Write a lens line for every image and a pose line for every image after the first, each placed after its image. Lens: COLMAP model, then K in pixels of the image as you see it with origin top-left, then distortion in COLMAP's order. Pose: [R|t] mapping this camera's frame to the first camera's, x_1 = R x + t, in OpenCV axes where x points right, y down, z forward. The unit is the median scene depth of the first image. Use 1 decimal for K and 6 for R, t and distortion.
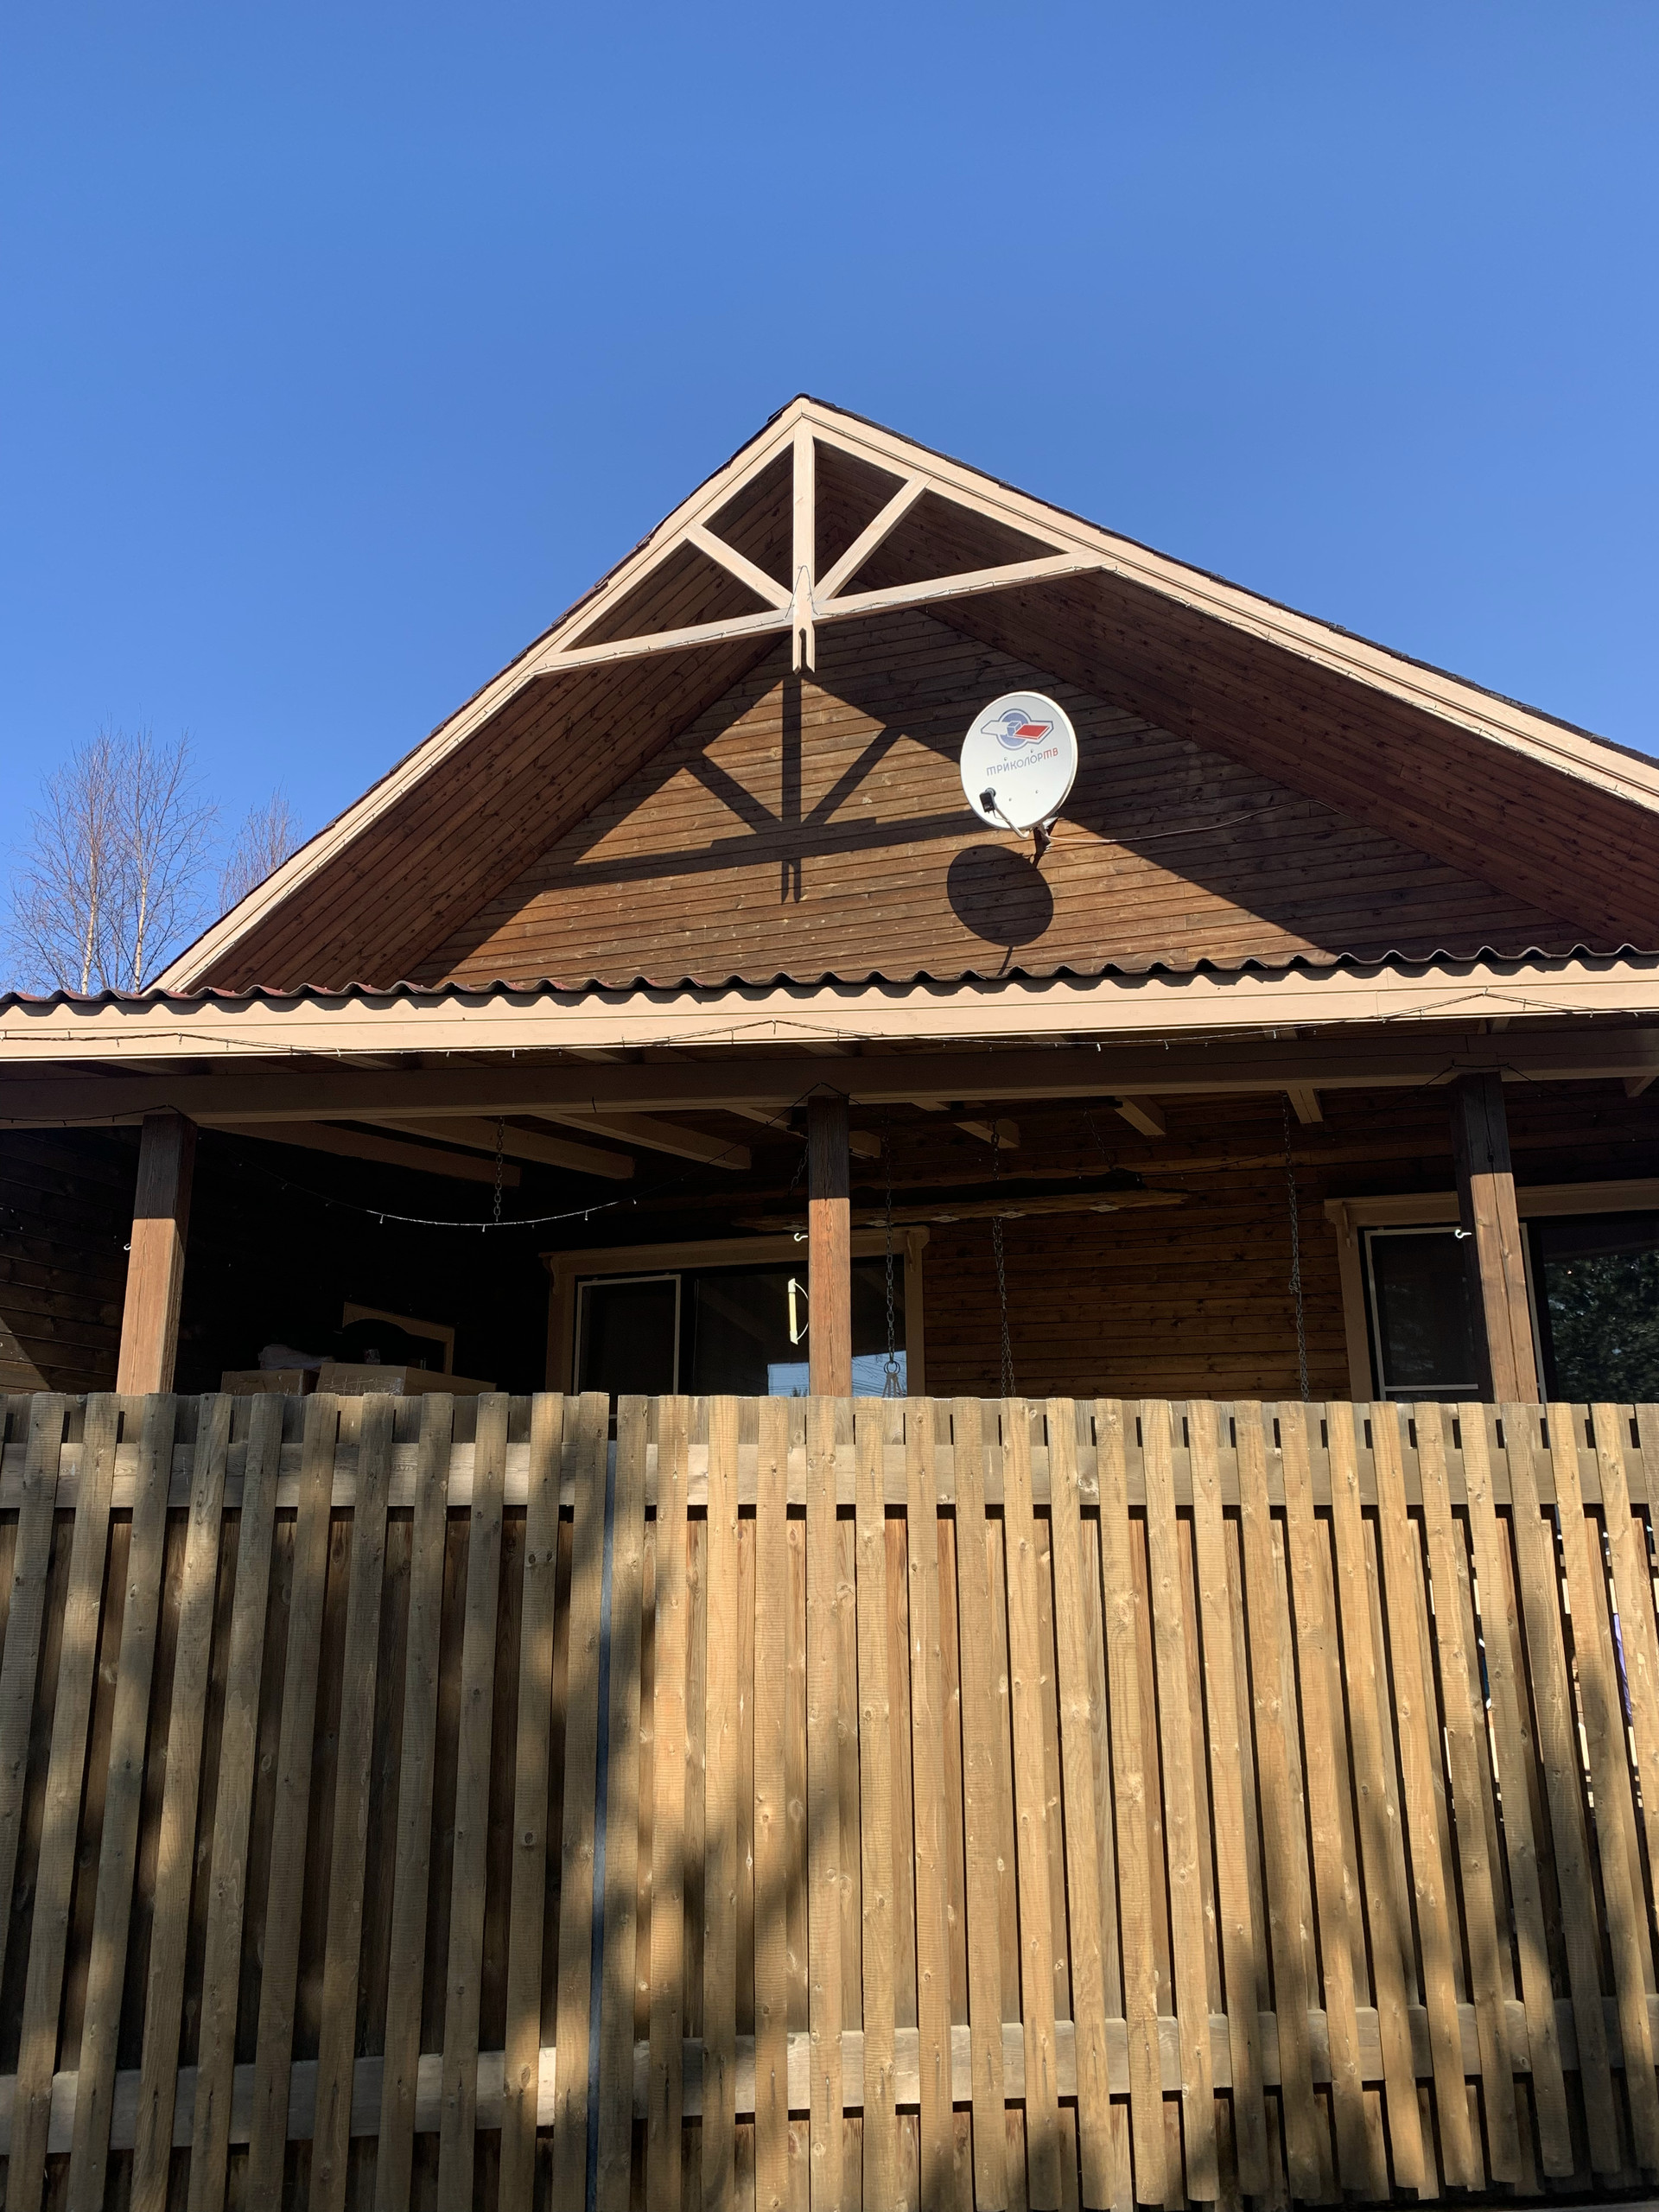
lens RADIAL K [[1619.3, 0, 817.1], [0, 1619.3, 1156.8], [0, 0, 1]] dist [0.026269, -0.003537]
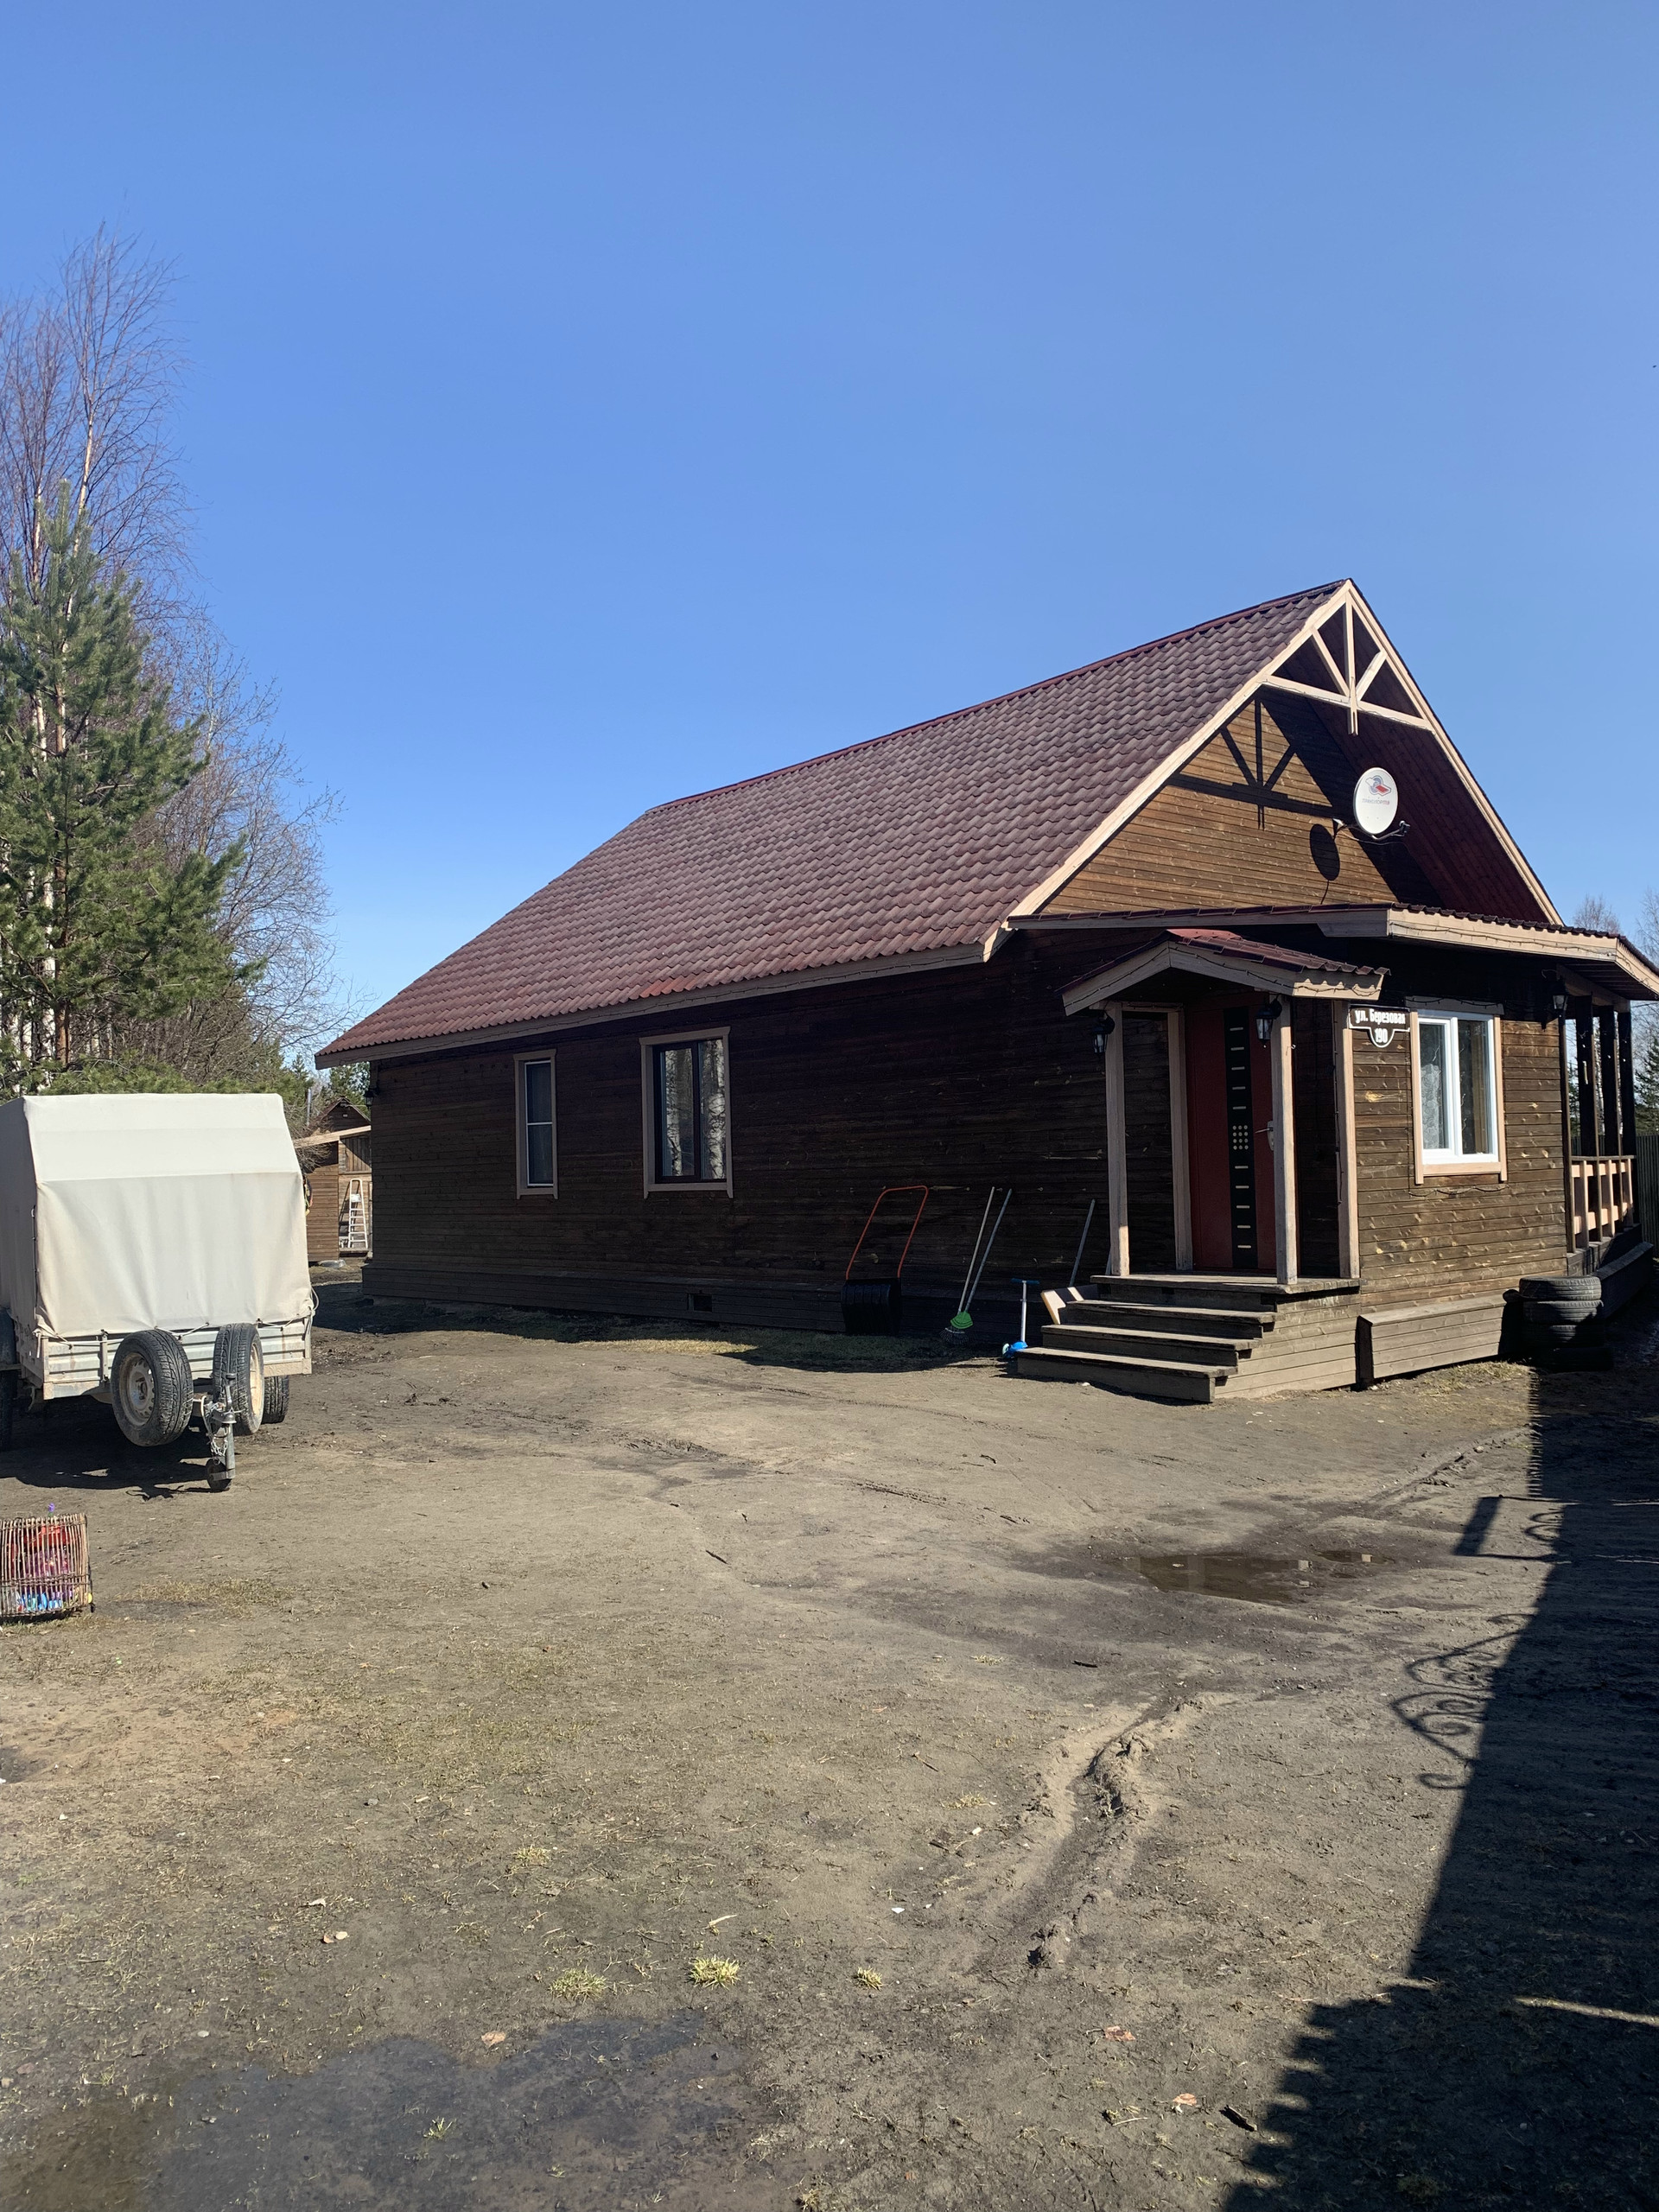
lens RADIAL K [[1701.1, 0, 823.9], [0, 1701.1, 1122.3], [0, 0, 1]] dist [0.078761, -0.134435]
pose [[0.504727, 0.022009, 0.862999, -2.070671], [-0.173942, 0.981765, 0.076693, 0.116142], [-0.845574, -0.188820, 0.499351, 0.392566]]
